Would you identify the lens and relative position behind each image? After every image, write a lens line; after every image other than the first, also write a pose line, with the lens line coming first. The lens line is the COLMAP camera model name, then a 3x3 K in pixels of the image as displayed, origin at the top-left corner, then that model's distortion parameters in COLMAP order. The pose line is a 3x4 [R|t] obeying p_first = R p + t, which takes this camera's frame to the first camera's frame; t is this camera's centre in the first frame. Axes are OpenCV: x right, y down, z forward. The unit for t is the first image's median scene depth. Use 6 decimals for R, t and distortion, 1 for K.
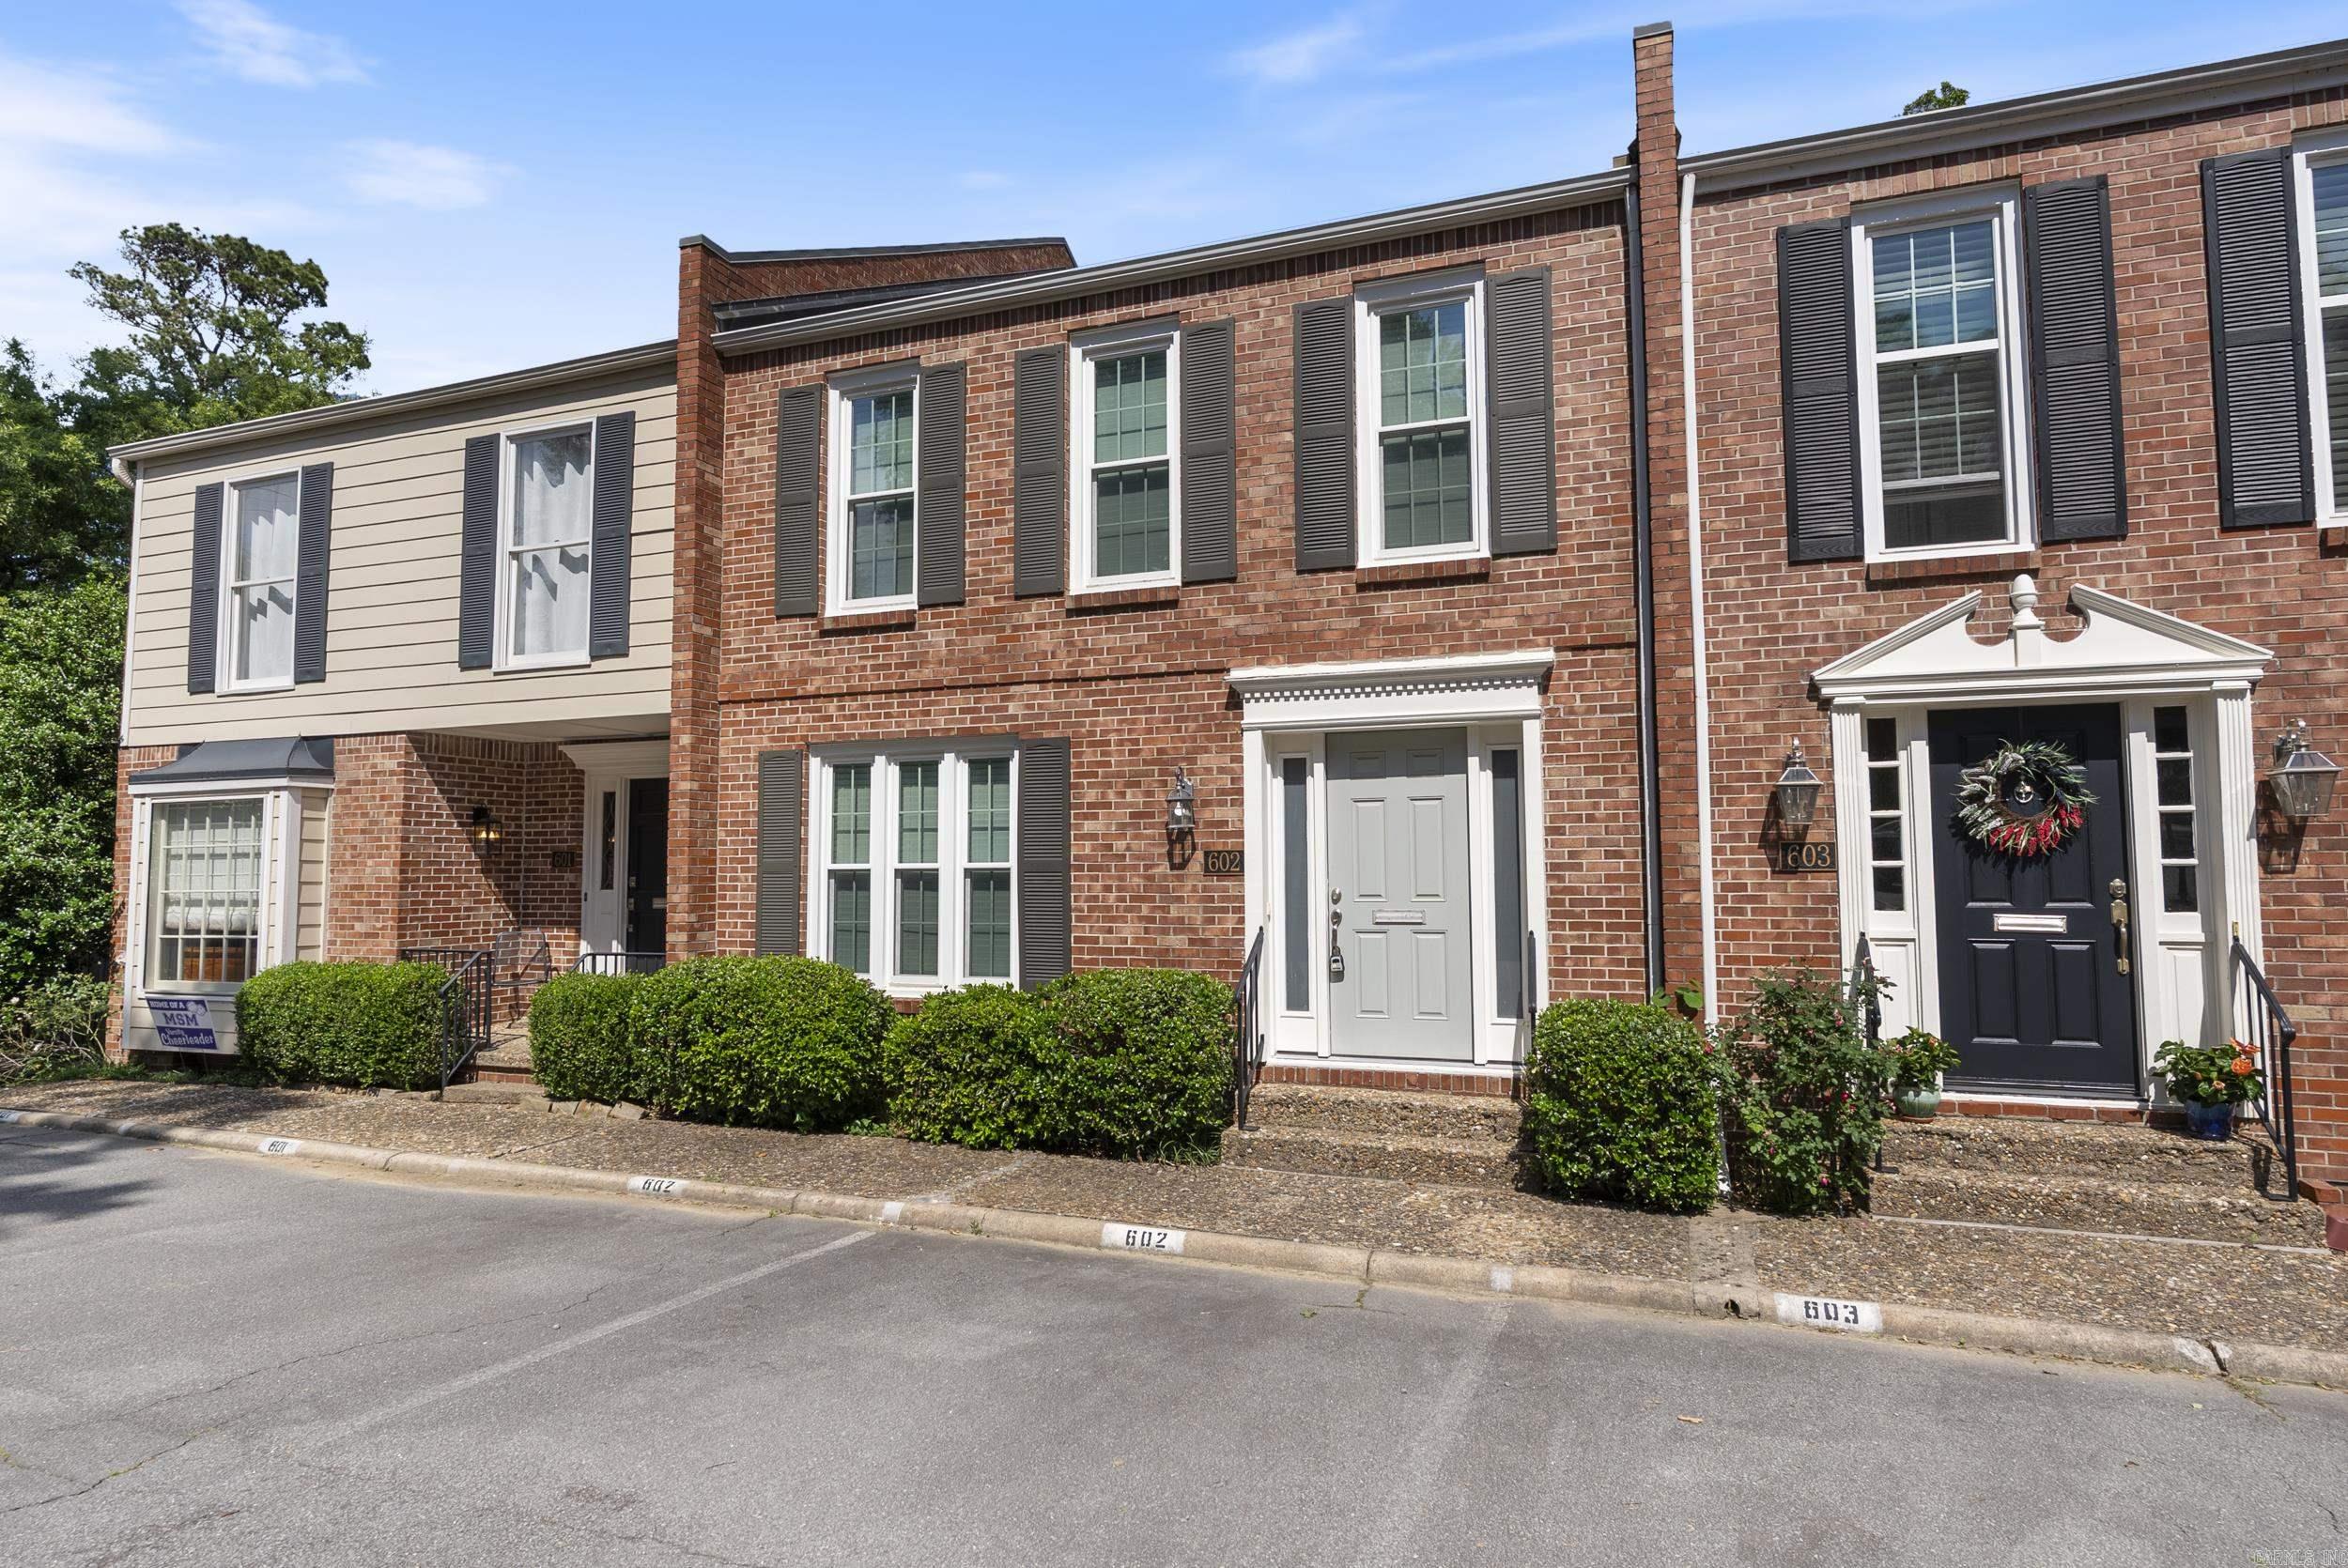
lens RADIAL K [[1285.8, 0, 1173.1], [0, 1285.8, 788.4], [0, 0, 1]] dist [-0.003035, 0.000175]
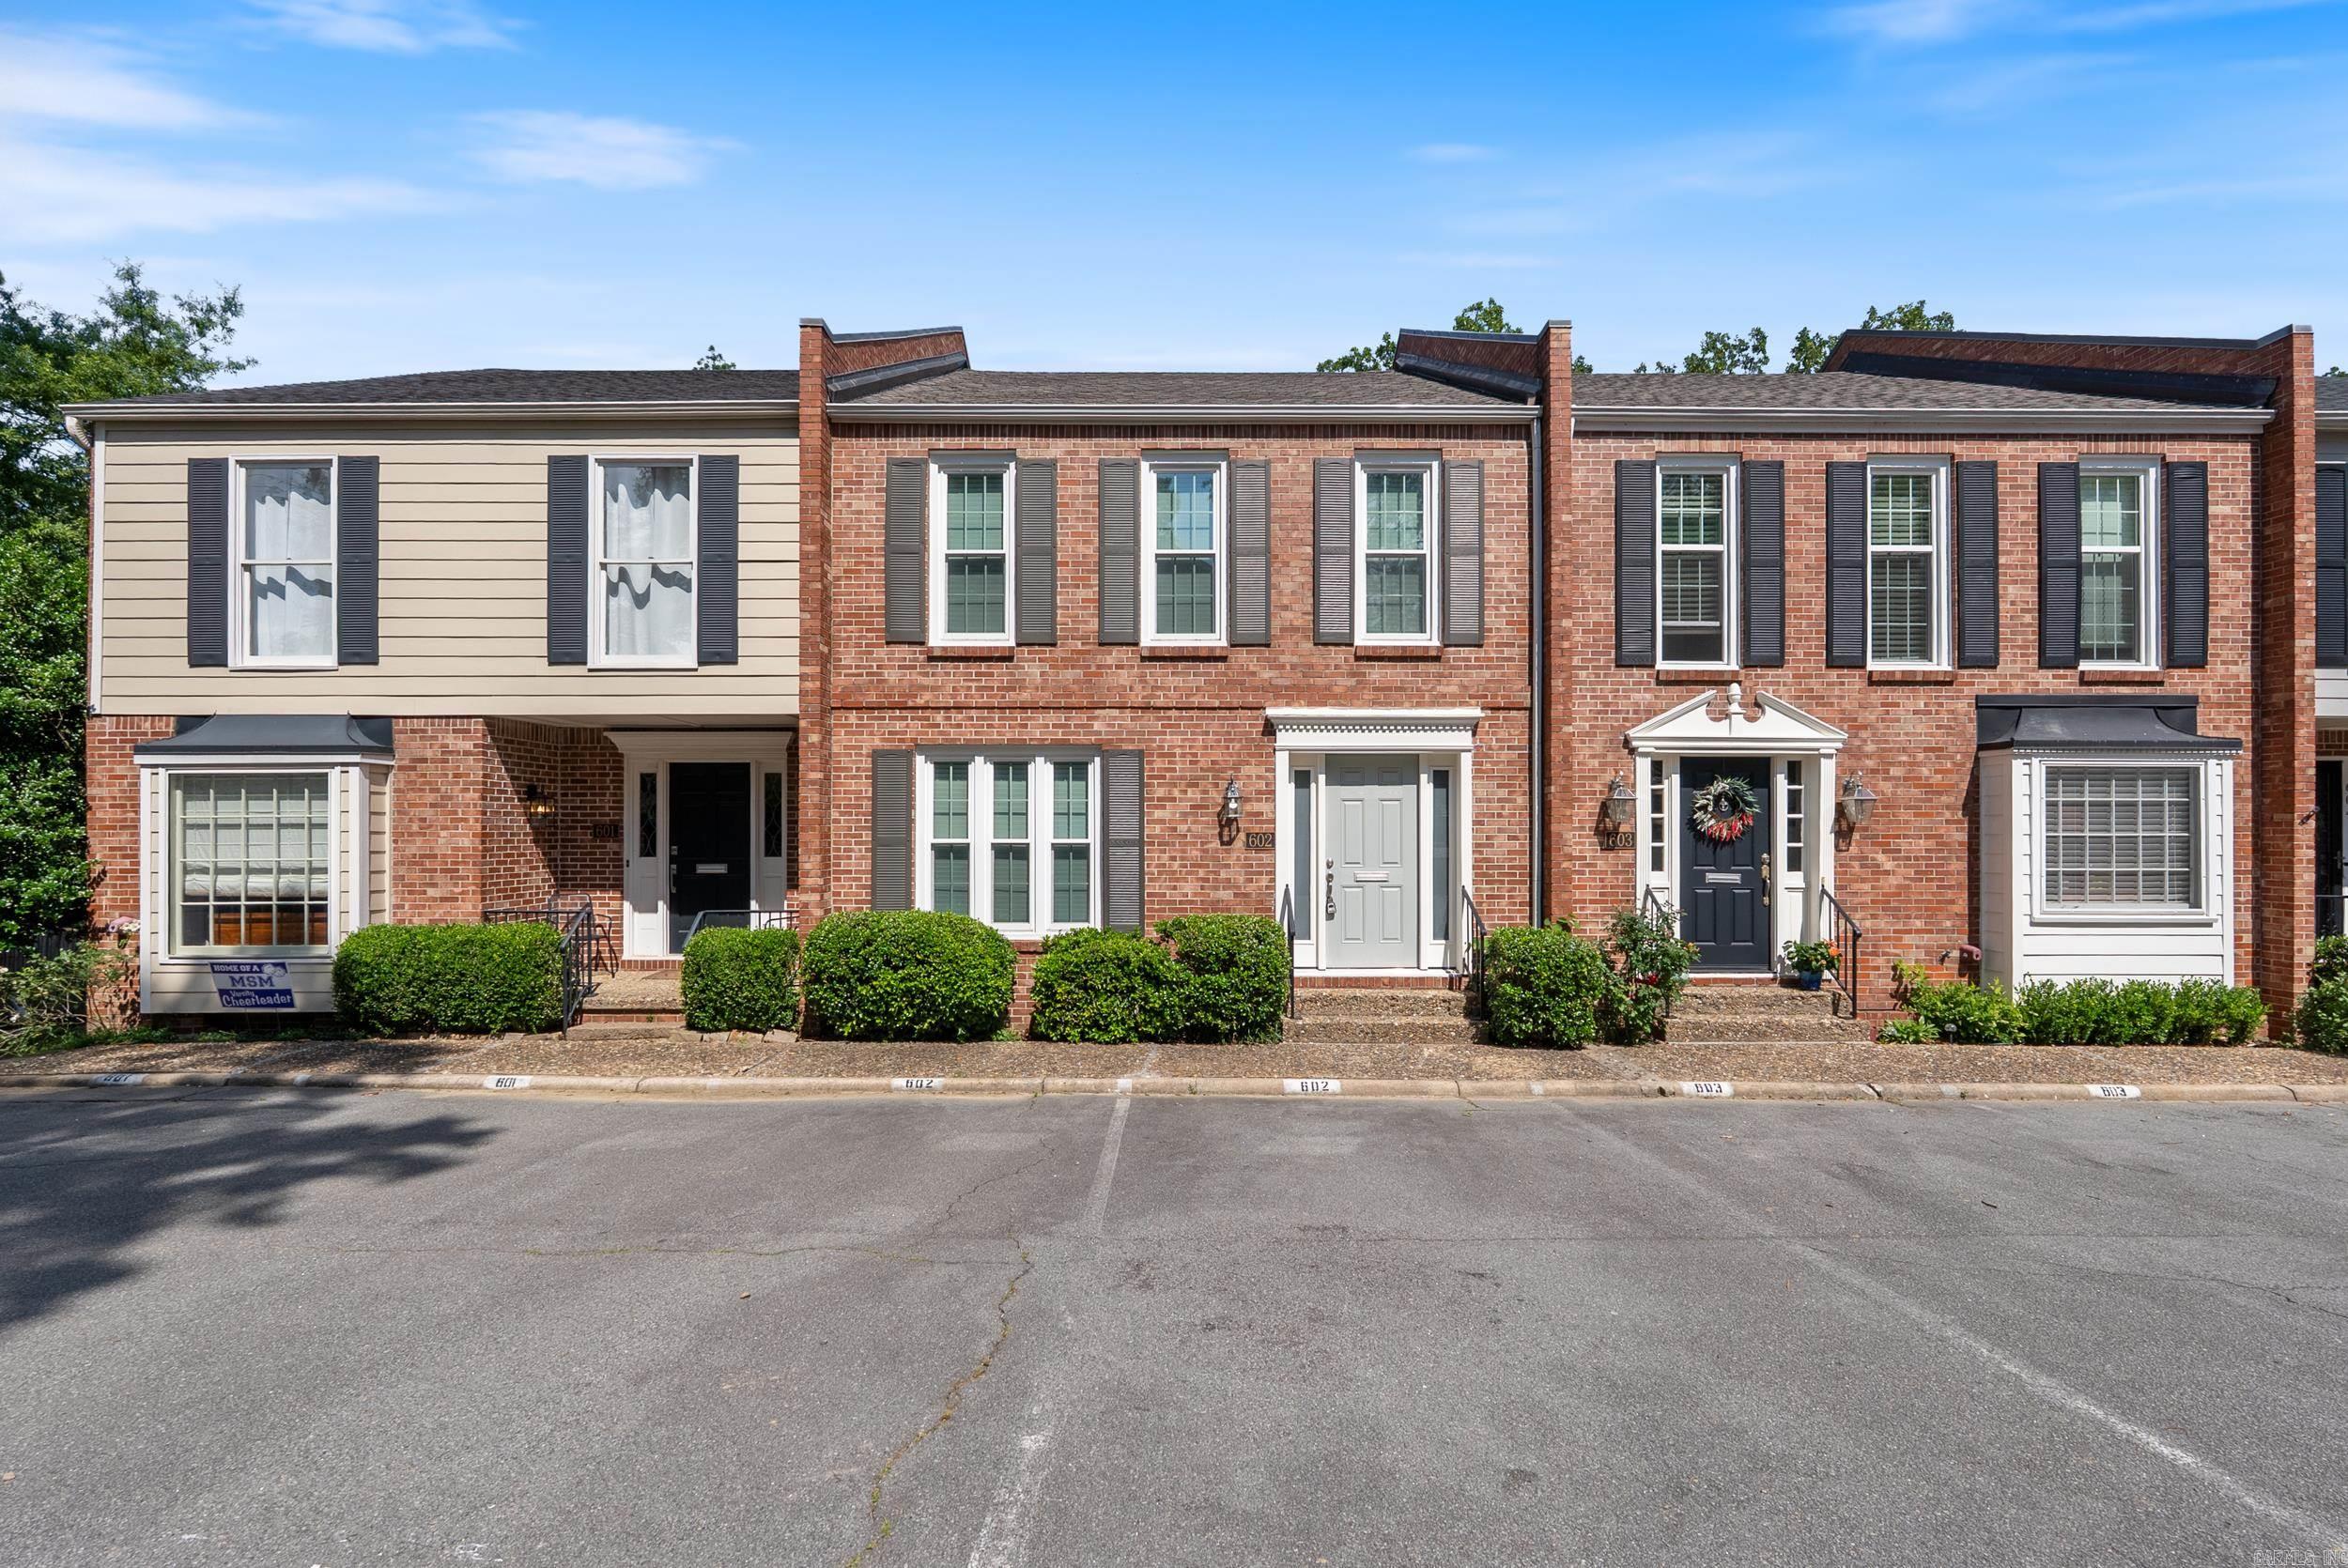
lens RADIAL K [[1035.9, 0, 1206.6], [0, 1035.9, 830.7], [0, 0, 1]] dist [-0.007161, 0.001701]
pose [[0.935905, 0.007209, 0.352180, -0.430294], [-0.028819, 0.998006, 0.056157, -0.018029], [-0.351073, -0.062708, 0.934246, -0.076628]]
